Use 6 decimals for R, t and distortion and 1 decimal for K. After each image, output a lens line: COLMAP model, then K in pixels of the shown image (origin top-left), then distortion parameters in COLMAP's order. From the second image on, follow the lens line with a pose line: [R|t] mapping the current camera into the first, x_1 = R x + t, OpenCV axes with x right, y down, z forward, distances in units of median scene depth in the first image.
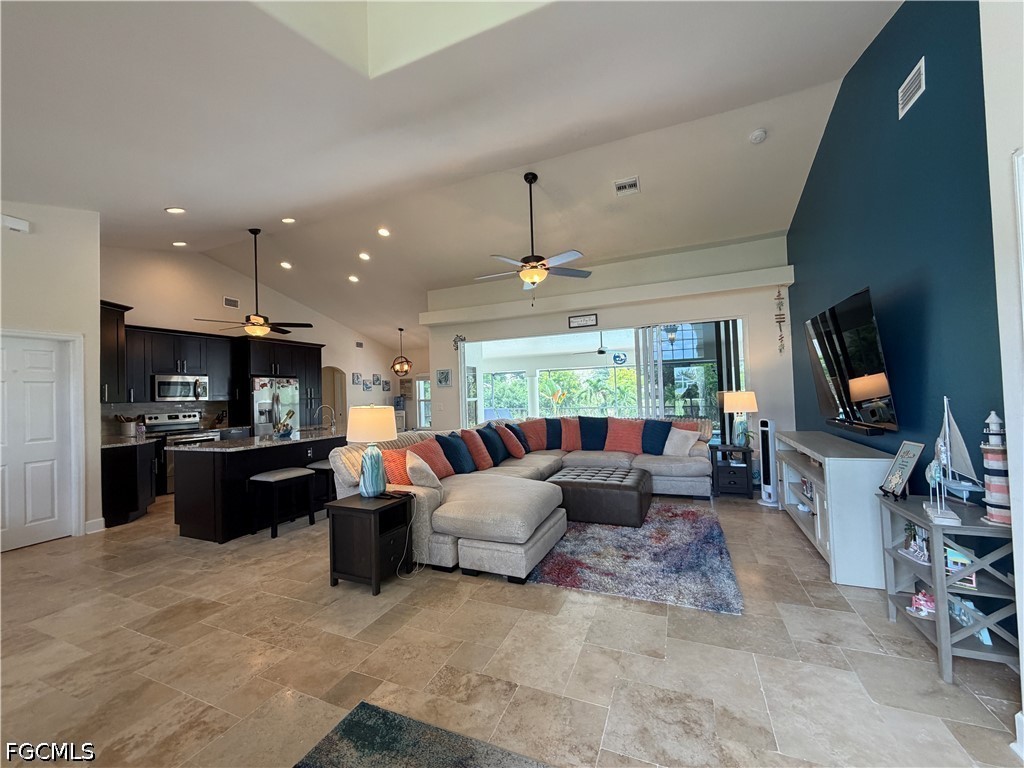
lens RADIAL K [[410.4, 0, 517.3], [0, 410.4, 381.5], [0, 0, 1]] dist [0.000606, 0.000254]
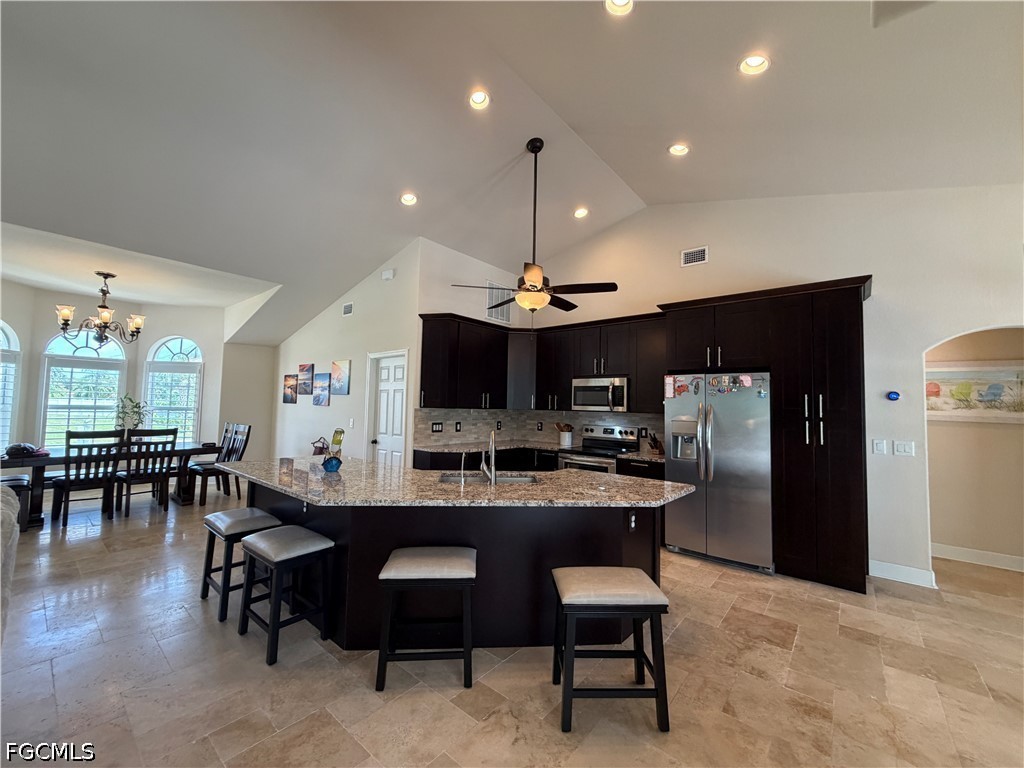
lens RADIAL K [[410.4, 0, 507.8], [0, 410.4, 382.7], [0, 0, 1]] dist [0.000606, 0.000254]
pose [[-0.302875, -0.024359, -0.952719, -0.027334], [0.018460, 0.999336, -0.031419, 0.013171], [0.952851, -0.027103, -0.302225, 0.921132]]
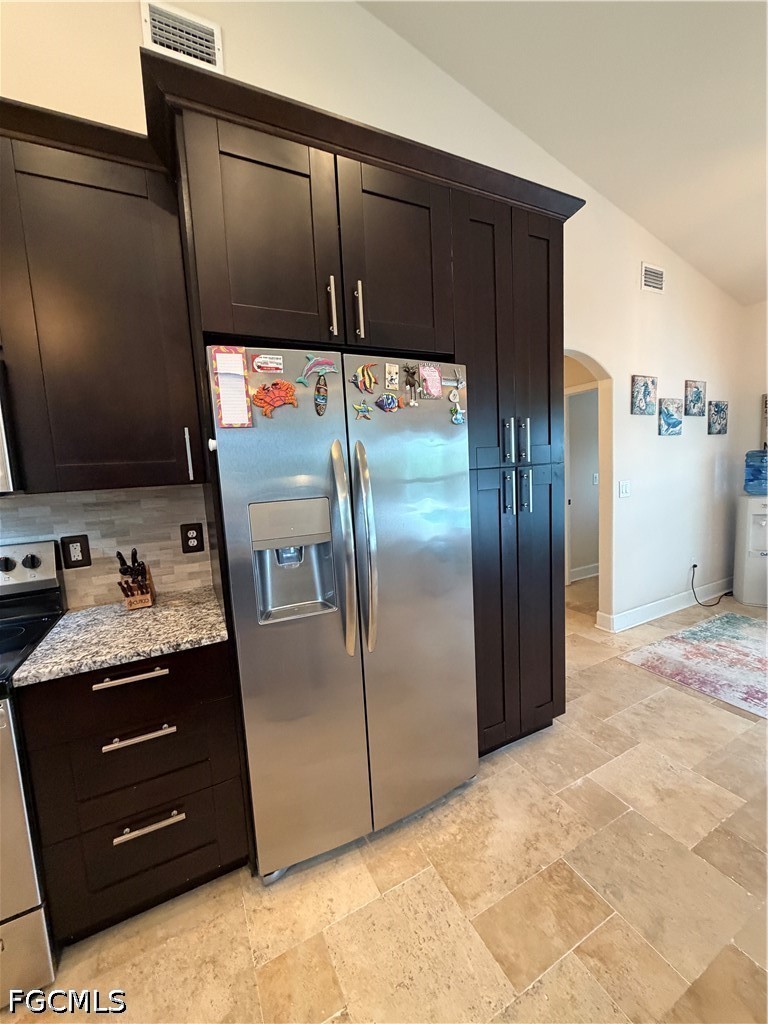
lens RADIAL K [[410.4, 0, 382.5], [0, 410.4, 509.6], [0, 0, 1]] dist [0.000606, 0.000254]
pose [[0.760438, 0.061537, -0.646488, -0.461938], [0.048299, 0.987384, 0.150798, 0.030527], [0.647612, -0.145897, 0.747873, 0.874723]]
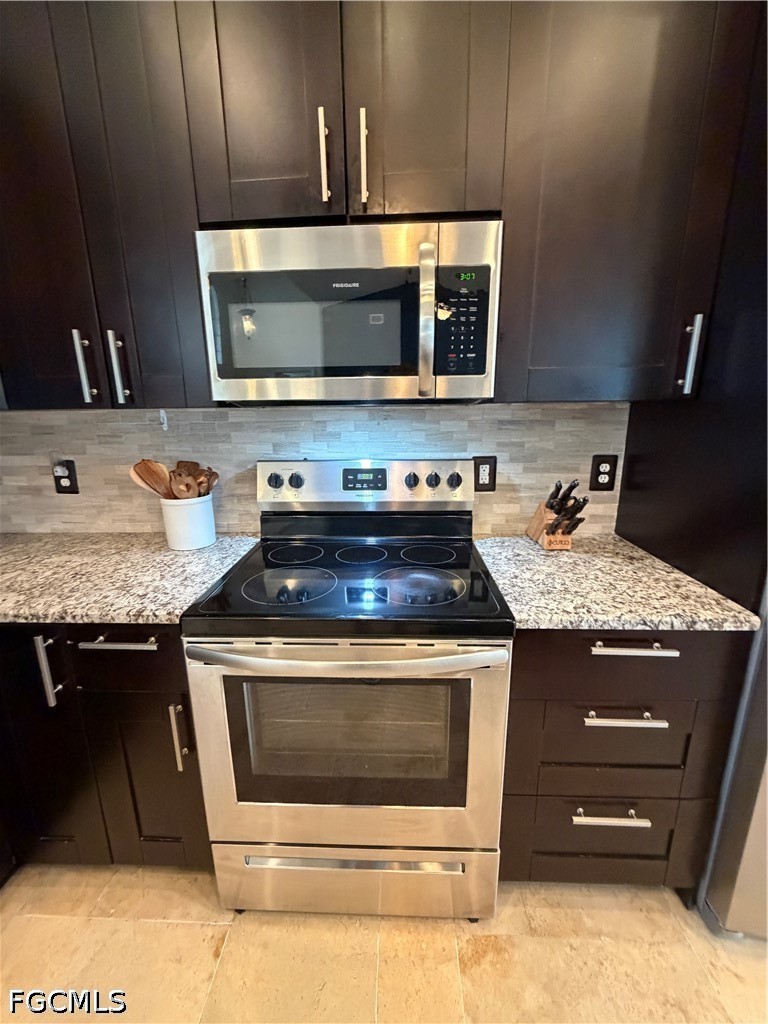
lens RADIAL K [[410.4, 0, 382.6], [0, 410.4, 509.7], [0, 0, 1]] dist [0.000606, 0.000254]
pose [[0.349248, 0.251090, -0.902762, -0.558135], [0.030178, 0.959915, 0.278661, 0.037466], [0.936544, -0.124565, 0.327671, 0.817885]]
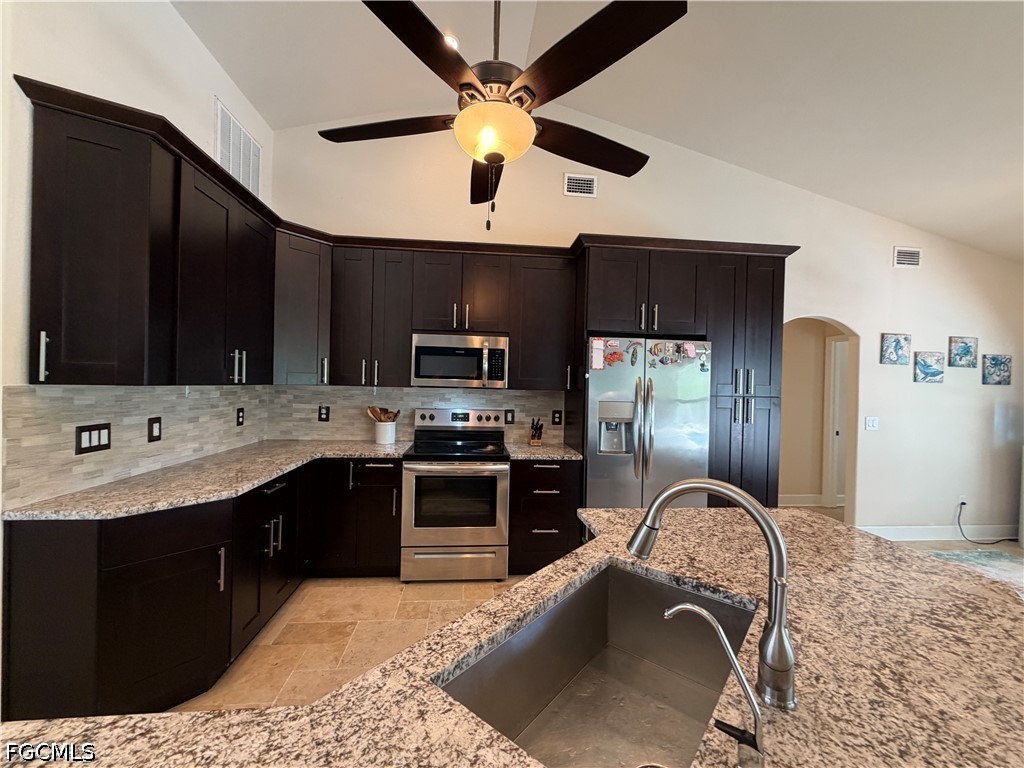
lens RADIAL K [[410.4, 0, 508.0], [0, 410.4, 382.7], [0, 0, 1]] dist [0.000606, 0.000254]
pose [[0.469570, 0.046063, -0.881693, -0.309401], [-0.012990, 0.998890, 0.045268, 0.016521], [0.882800, -0.009803, 0.469647, 0.706892]]
